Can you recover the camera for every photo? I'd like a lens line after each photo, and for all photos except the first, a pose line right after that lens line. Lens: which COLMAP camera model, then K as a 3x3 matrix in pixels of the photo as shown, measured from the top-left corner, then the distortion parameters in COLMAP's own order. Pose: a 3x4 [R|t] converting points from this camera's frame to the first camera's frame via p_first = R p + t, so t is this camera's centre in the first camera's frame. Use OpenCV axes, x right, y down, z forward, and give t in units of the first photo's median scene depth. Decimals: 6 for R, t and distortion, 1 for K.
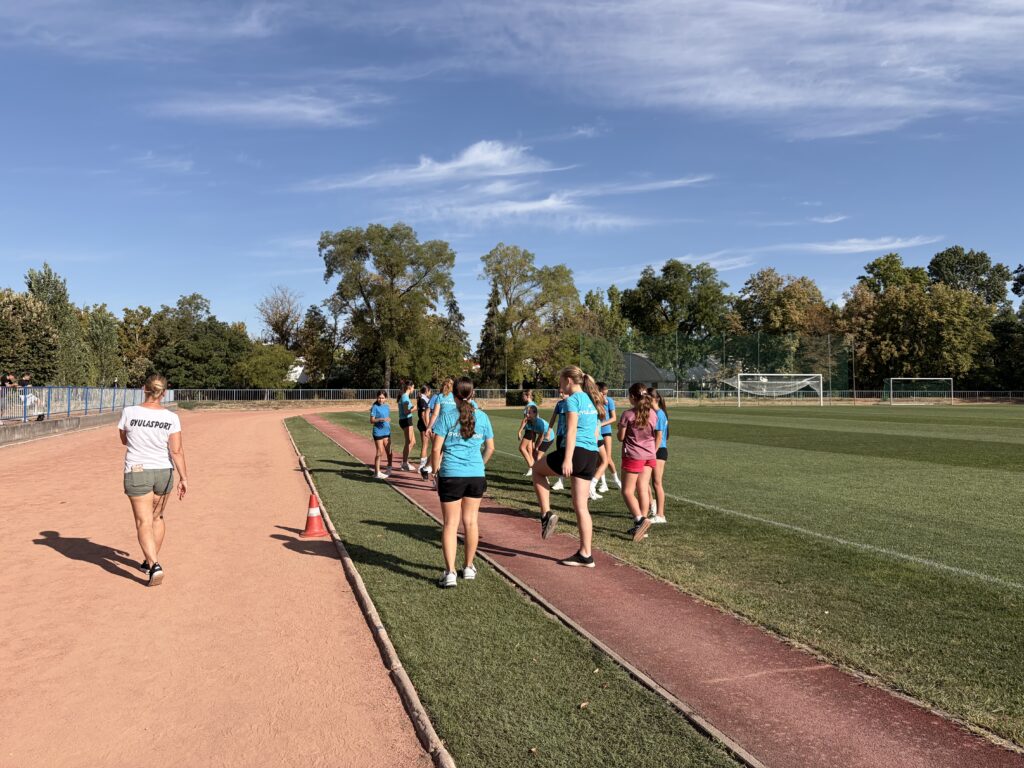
lens RADIAL K [[772.9, 0, 500.6], [0, 772.9, 382.1], [0, 0, 1]] dist [0.046206, -0.053257]
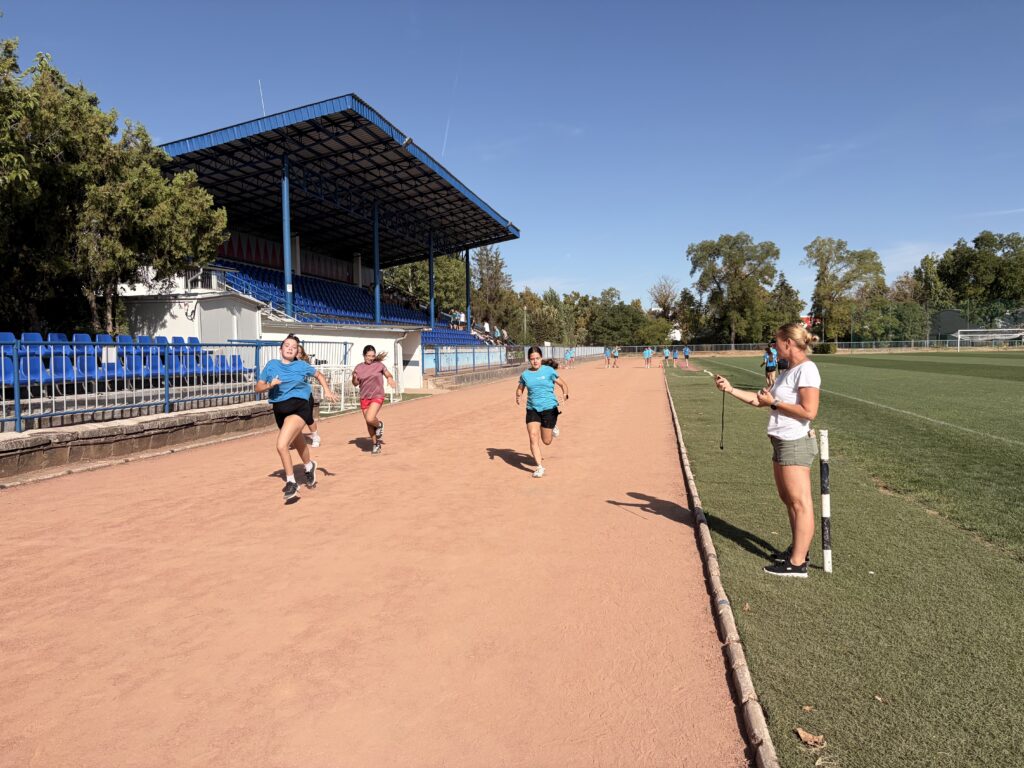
lens RADIAL K [[772.9, 0, 508.0], [0, 772.9, 385.6], [0, 0, 1]] dist [0.046206, -0.053257]
pose [[0.886756, 0.007154, -0.462183, 0.167718], [0.021817, 0.998118, 0.057308, -0.006649], [0.461723, -0.060901, 0.884931, -0.553245]]
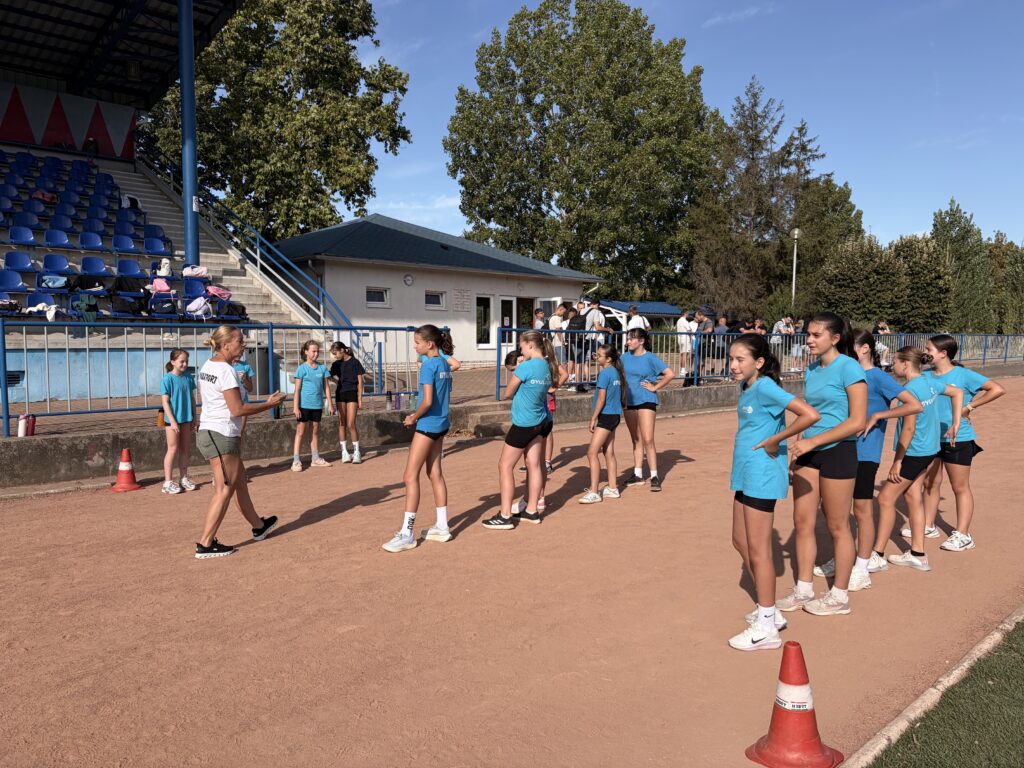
lens RADIAL K [[772.9, 0, 514.7], [0, 772.9, 387.1], [0, 0, 1]] dist [0.046206, -0.053257]
pose [[0.464677, 0.054823, -0.883782, -0.000514], [0.010423, 0.997674, 0.067368, 0.000824], [0.885419, -0.040516, 0.463024, 0.073236]]
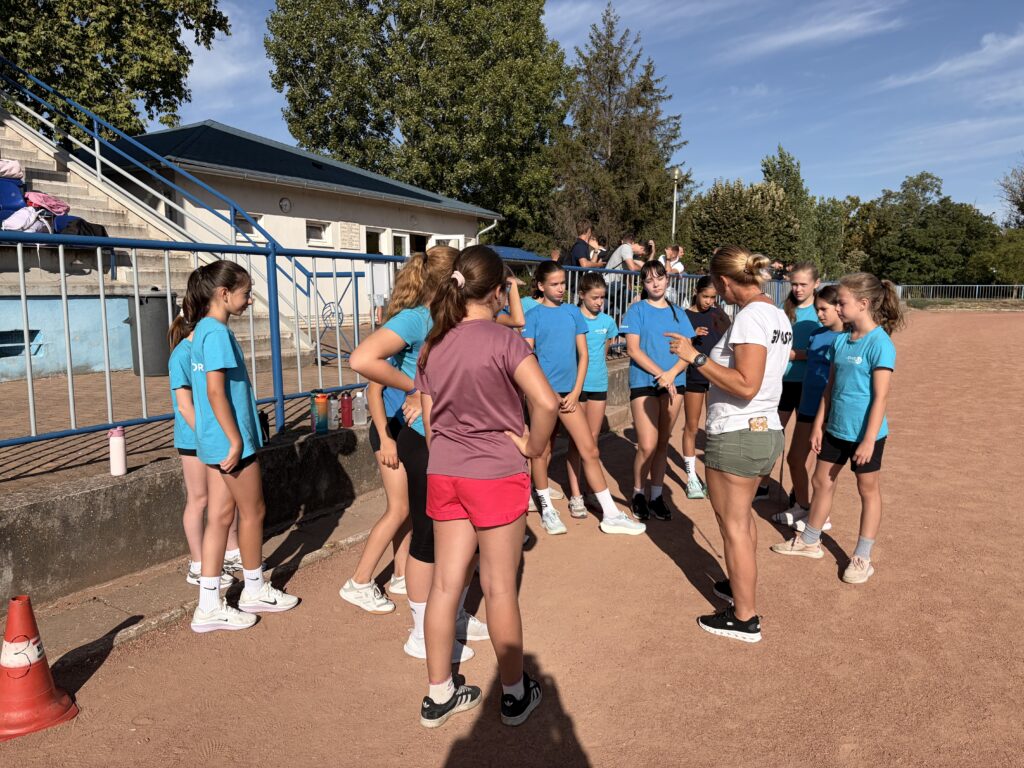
lens RADIAL K [[772.9, 0, 514.2], [0, 772.9, 382.5], [0, 0, 1]] dist [0.046206, -0.053257]
pose [[0.692711, 0.087754, -0.715857, -0.071743], [0.007233, 0.991675, 0.128564, 0.001613], [0.721179, -0.094236, 0.686309, 0.066744]]
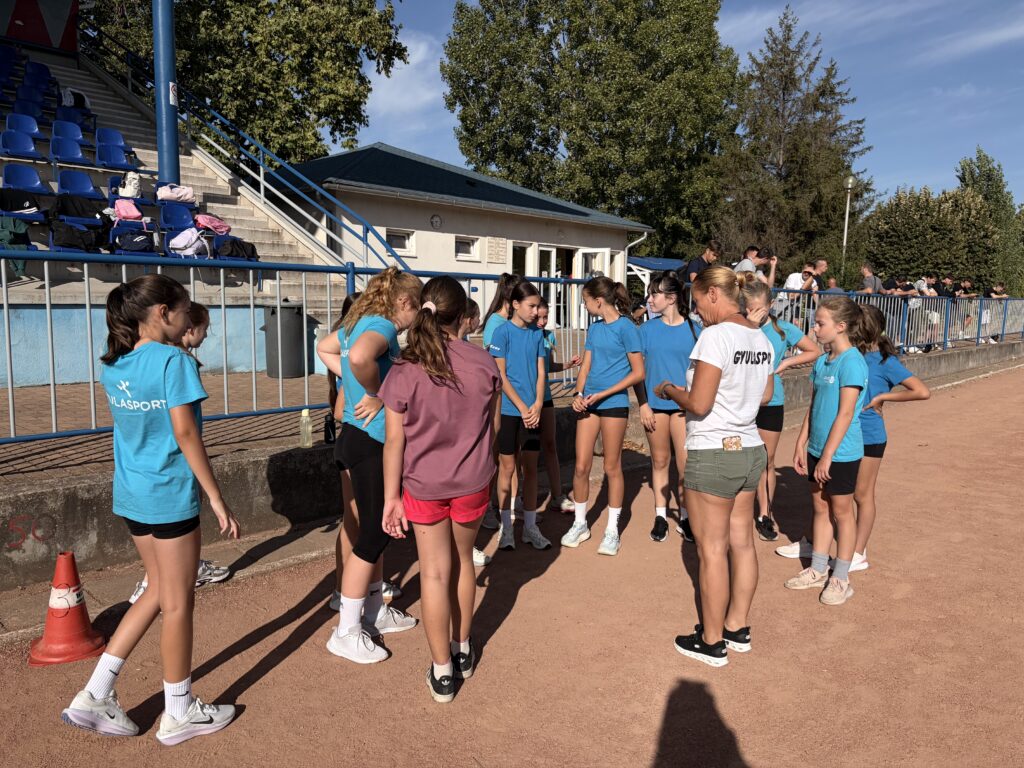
lens RADIAL K [[772.9, 0, 516.1], [0, 772.9, 386.6], [0, 0, 1]] dist [0.046206, -0.053257]
pose [[0.517740, 0.103936, -0.849201, -0.063043], [-0.004093, 0.992883, 0.119026, 0.001099], [0.855528, -0.058149, 0.514480, 0.073060]]
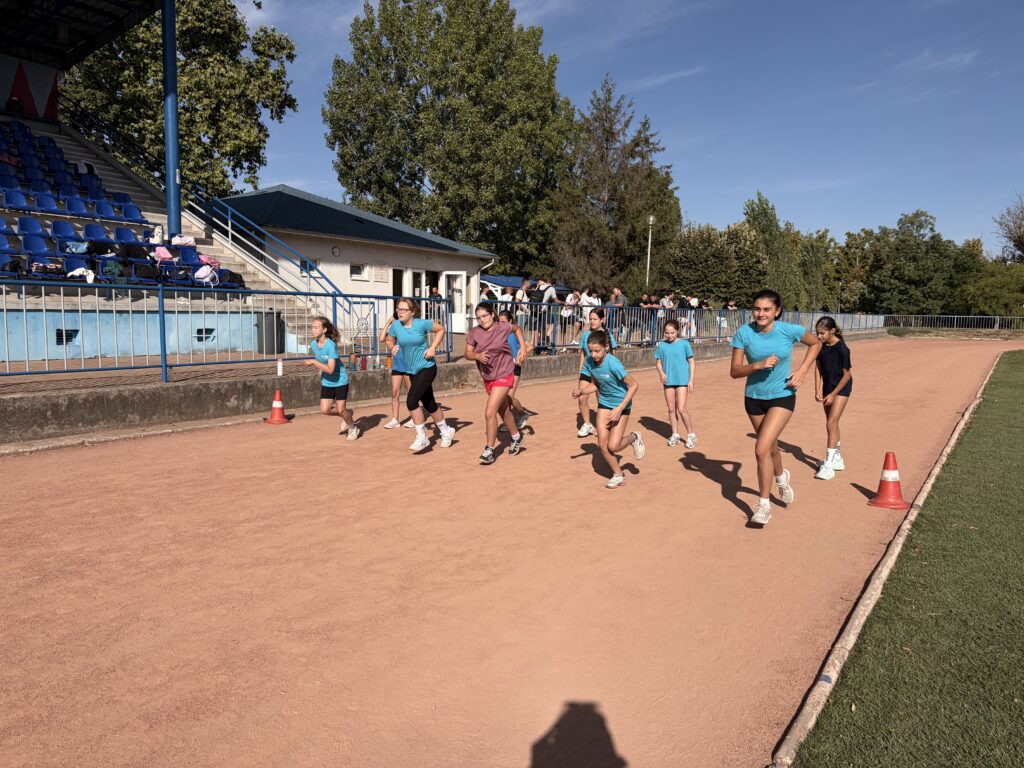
lens RADIAL K [[772.9, 0, 506.1], [0, 772.9, 388.2], [0, 0, 1]] dist [0.046206, -0.053257]
pose [[0.646890, 0.086824, -0.757624, 0.007961], [-0.008496, 0.994256, 0.106688, 0.000731], [0.762536, -0.062578, 0.643912, 0.023017]]
